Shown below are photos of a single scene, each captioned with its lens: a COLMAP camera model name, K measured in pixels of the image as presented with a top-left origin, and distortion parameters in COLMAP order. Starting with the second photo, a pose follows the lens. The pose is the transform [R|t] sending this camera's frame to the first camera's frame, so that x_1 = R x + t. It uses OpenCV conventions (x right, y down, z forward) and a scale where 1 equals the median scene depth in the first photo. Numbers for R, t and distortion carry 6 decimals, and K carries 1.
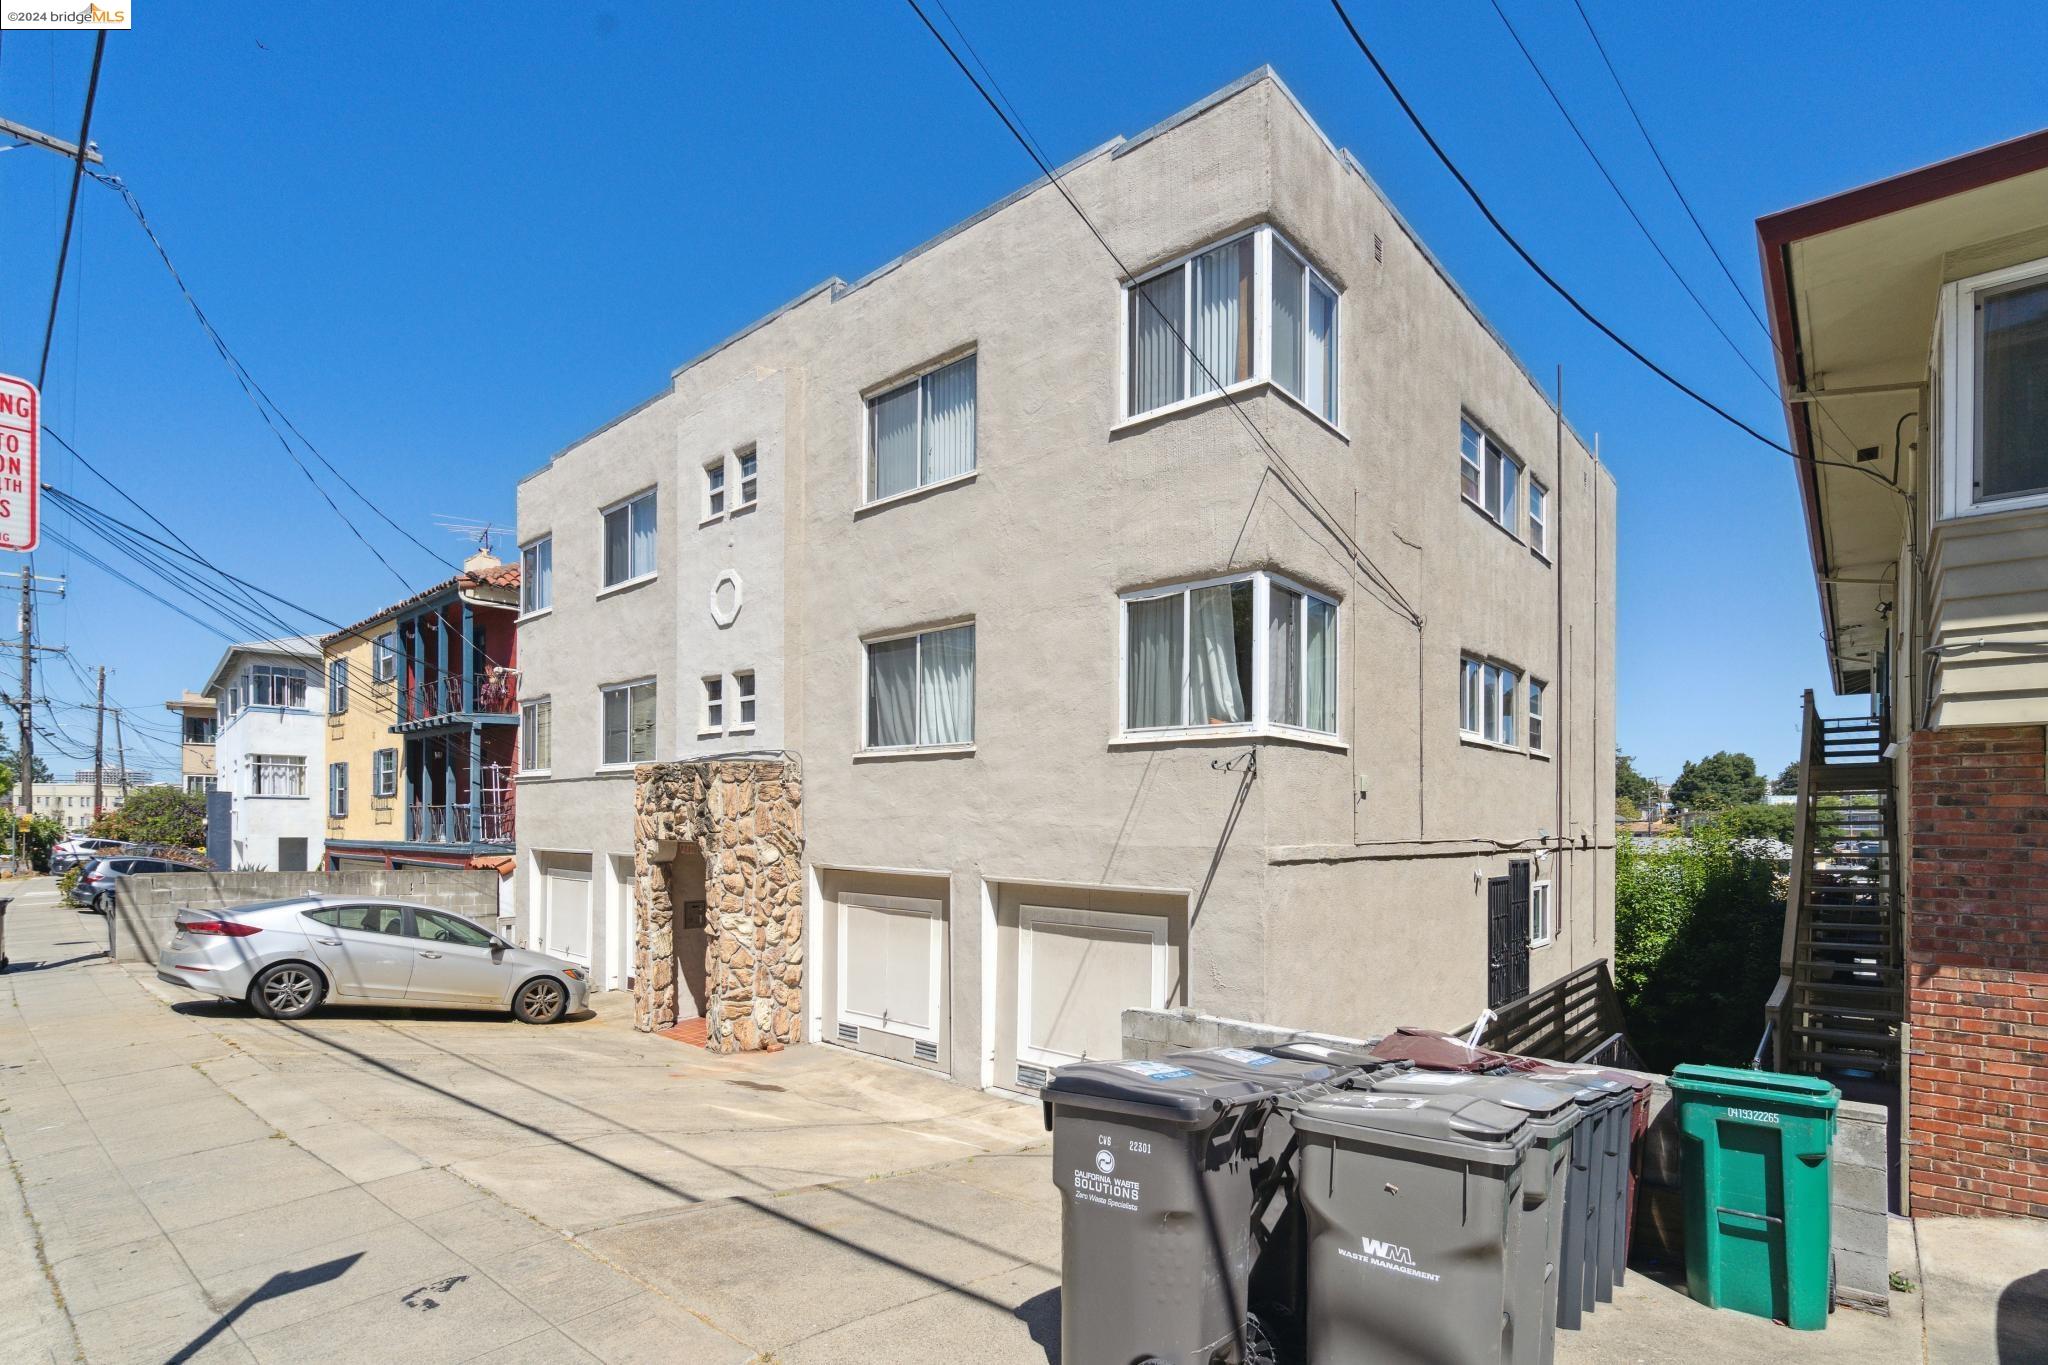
lens RADIAL K [[982.4, 0, 1025.2], [0, 982.4, 817.5], [0, 0, 1]] dist [-0.000871, 0.000485]
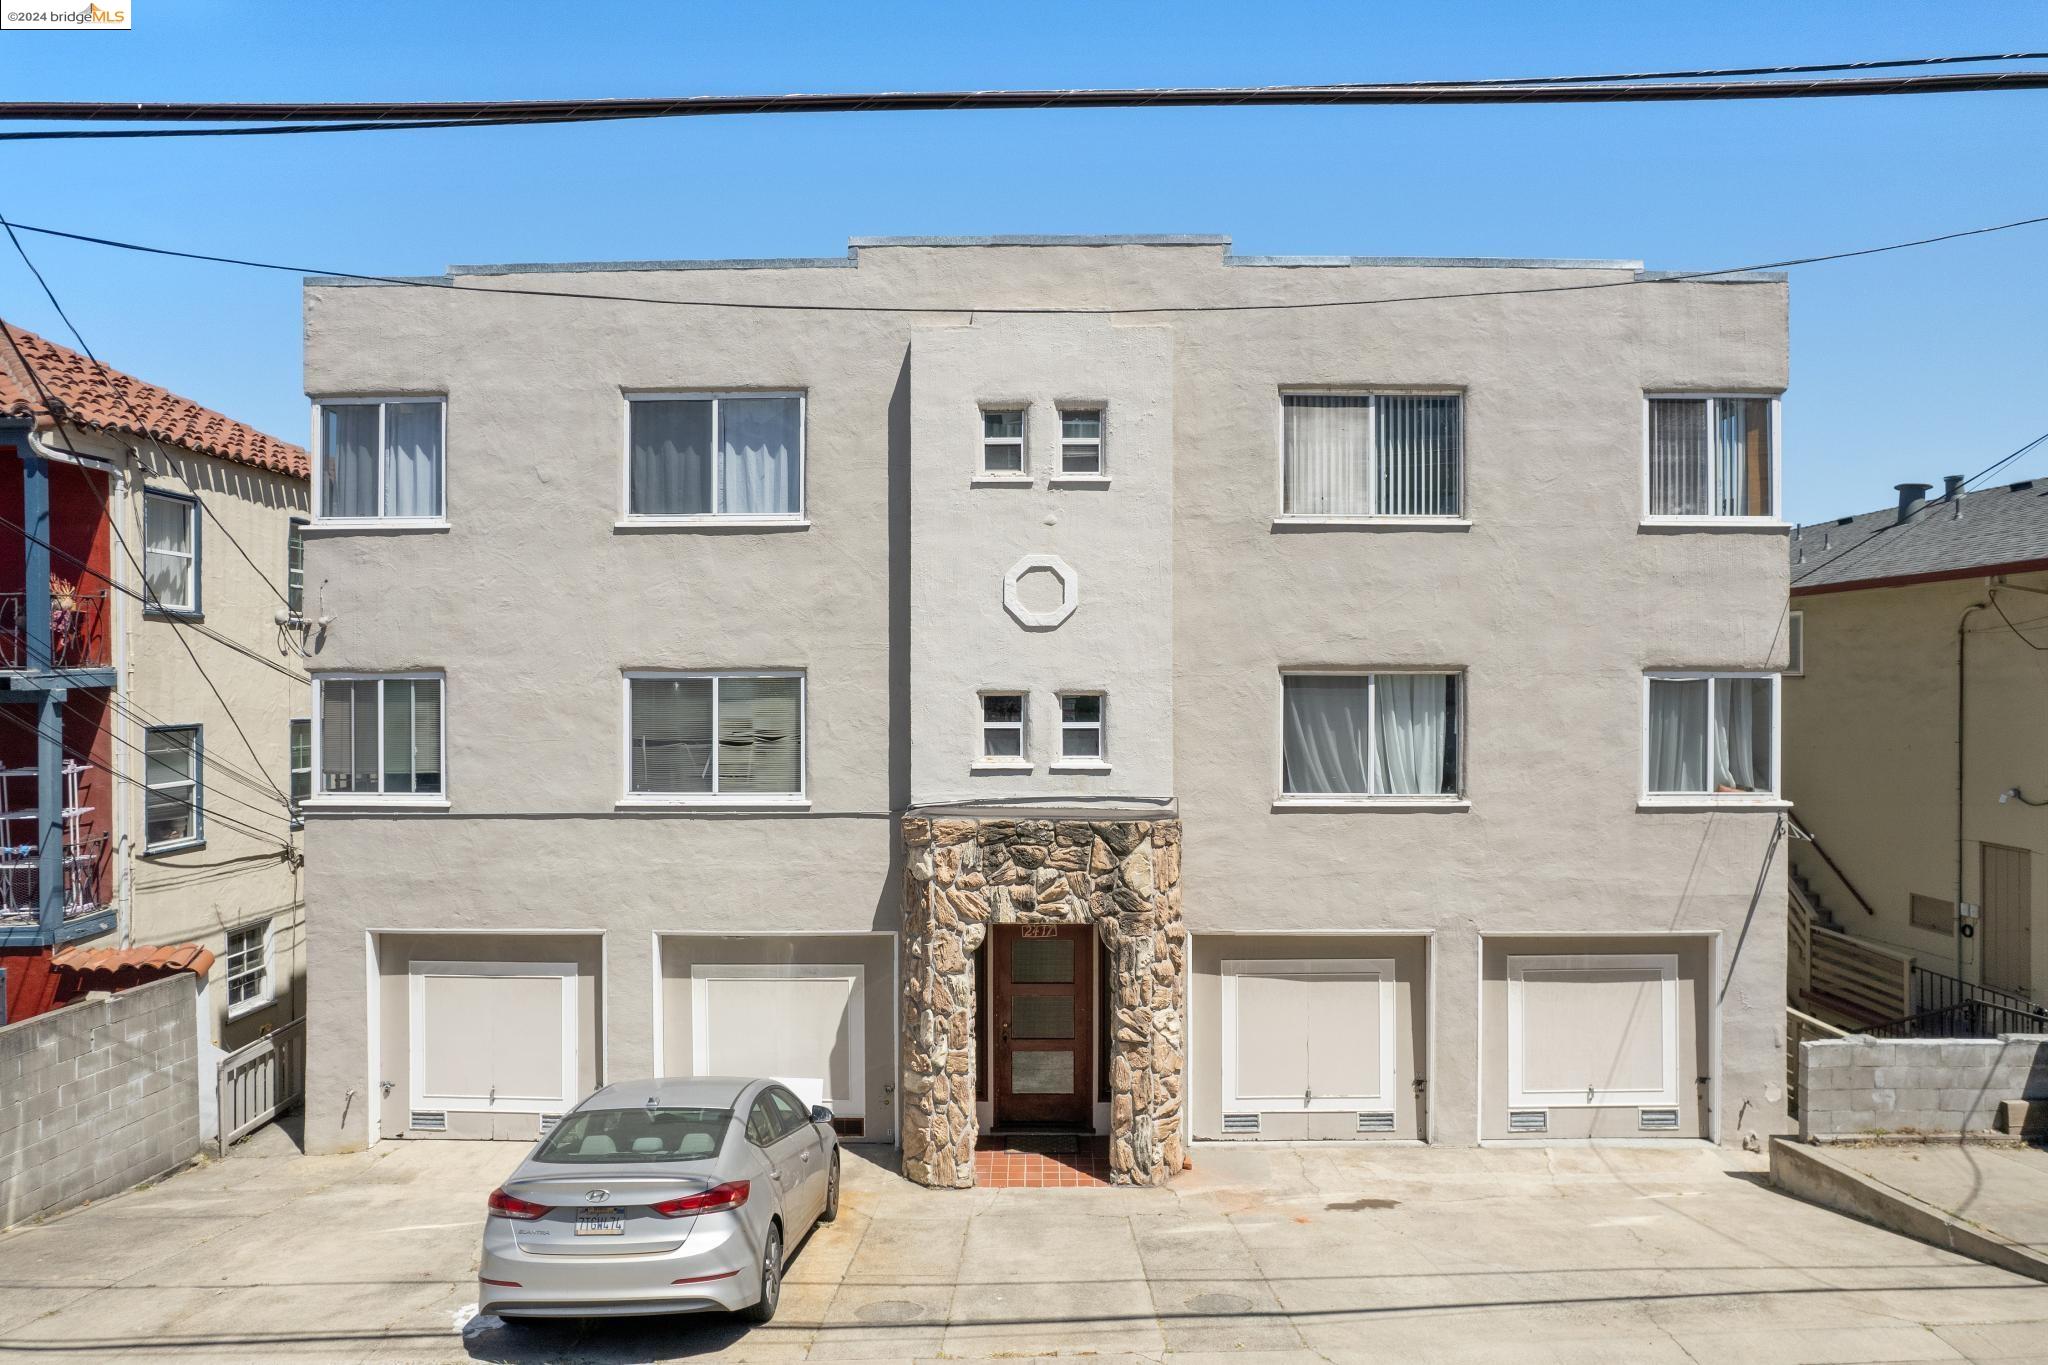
lens RADIAL K [[1303.1, 0, 1033.7], [0, 1303.1, 683.6], [0, 0, 1]] dist [-0.055450, 0.040806]
pose [[0.750363, -0.010601, 0.660941, -1.128686], [0.006640, 0.999942, 0.008500, -0.186681], [-0.660992, -0.001990, 0.750390, 0.290780]]
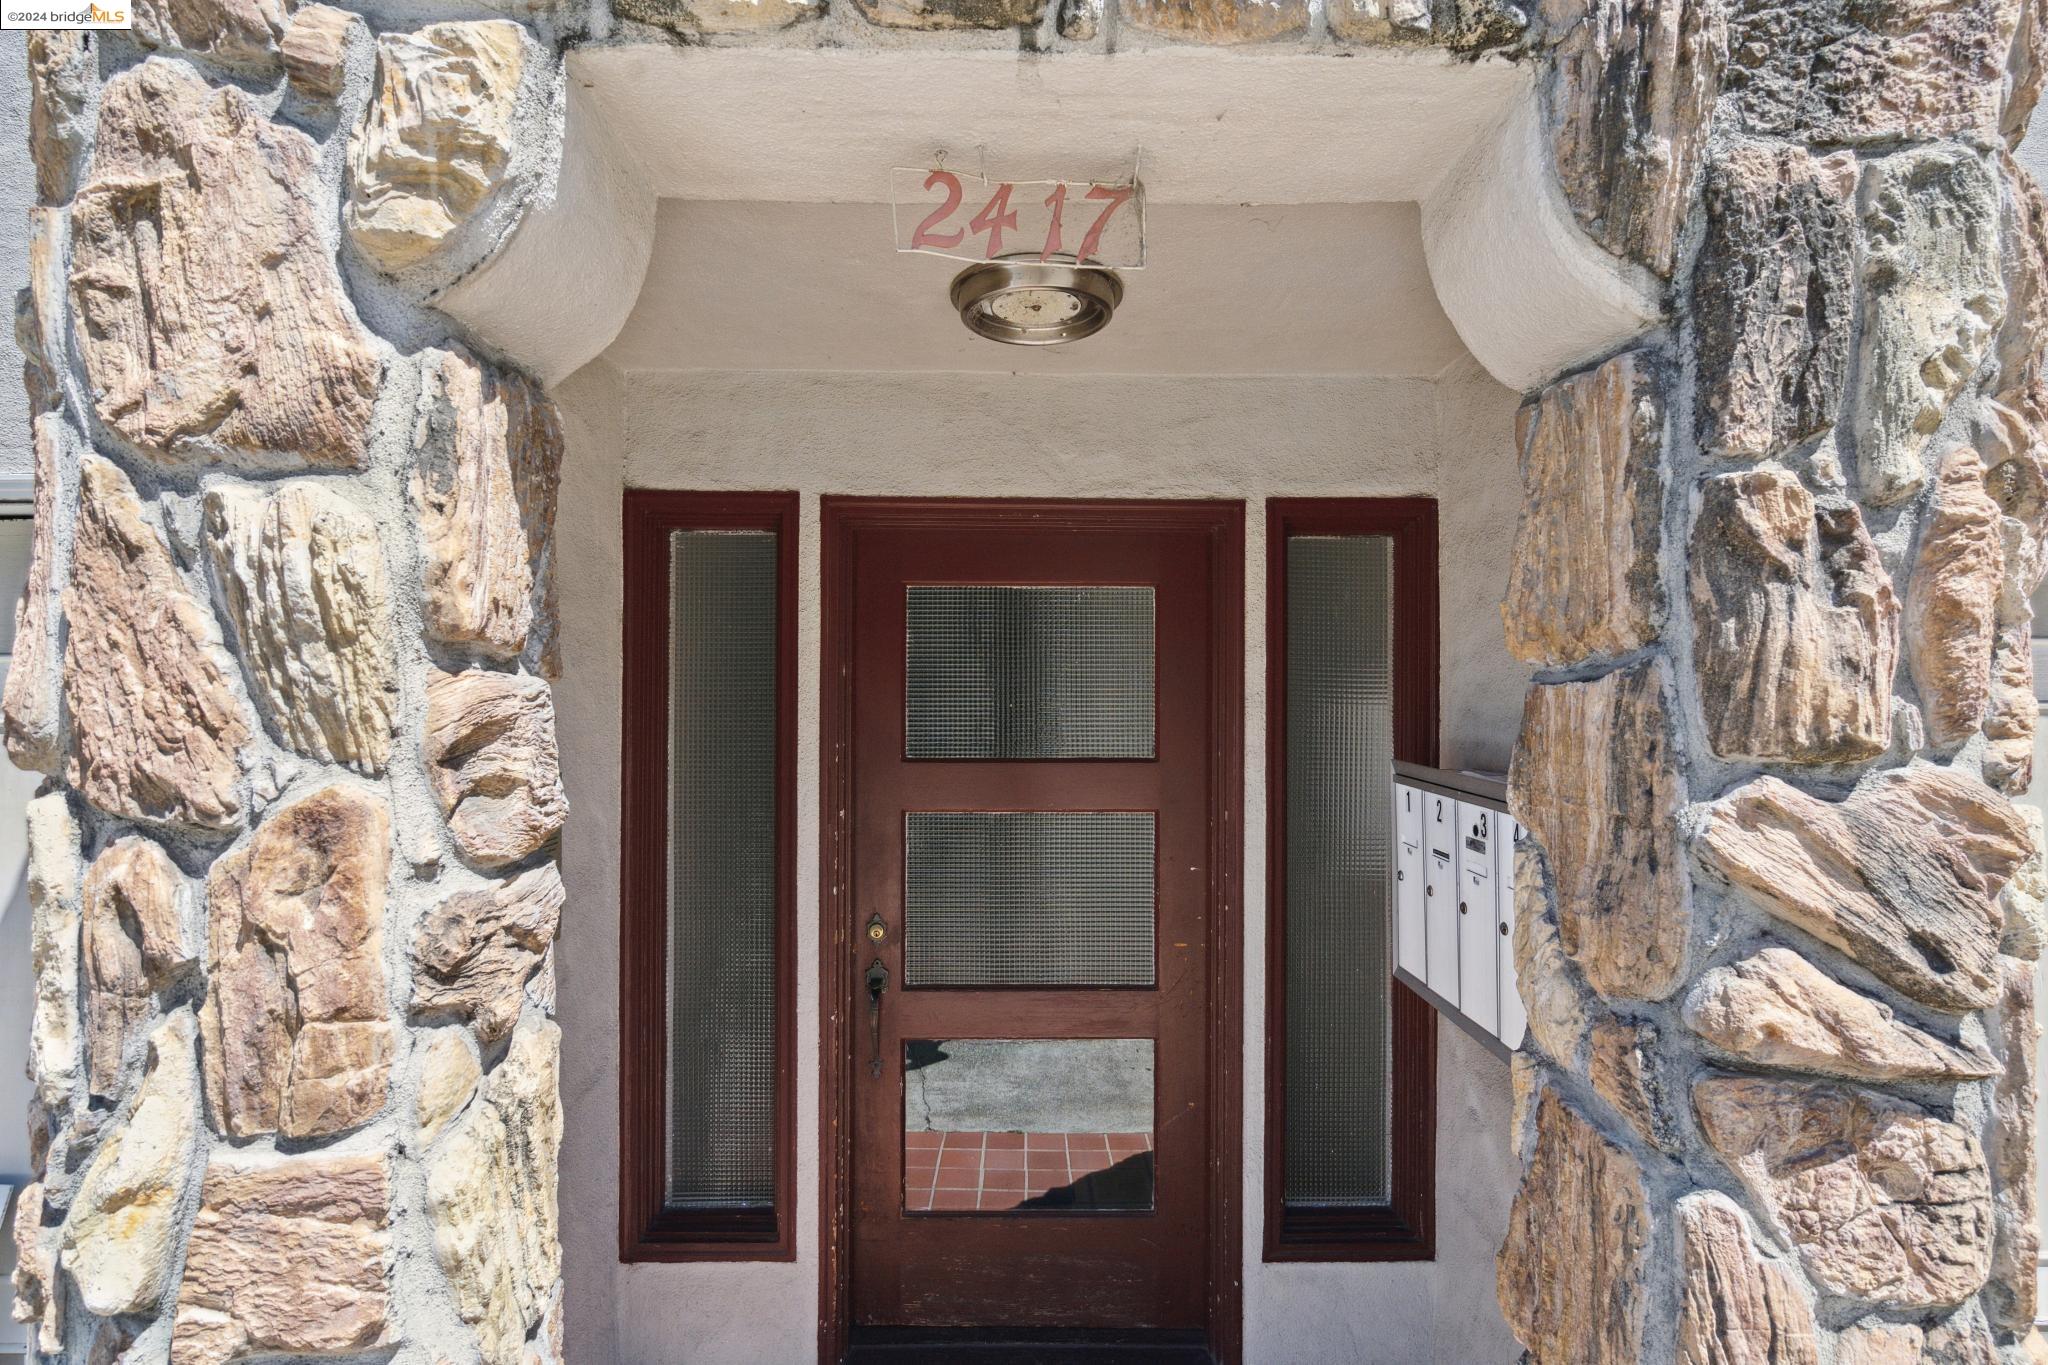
lens RADIAL K [[982.4, 0, 1032.5], [0, 982.4, 677.6], [0, 0, 1]] dist [-0.000871, 0.000485]
pose [[0.740034, -0.004462, 0.672555, -0.461847], [0.003616, 0.999990, 0.002655, 0.088533], [-0.672560, 0.000467, 0.740043, 1.043817]]
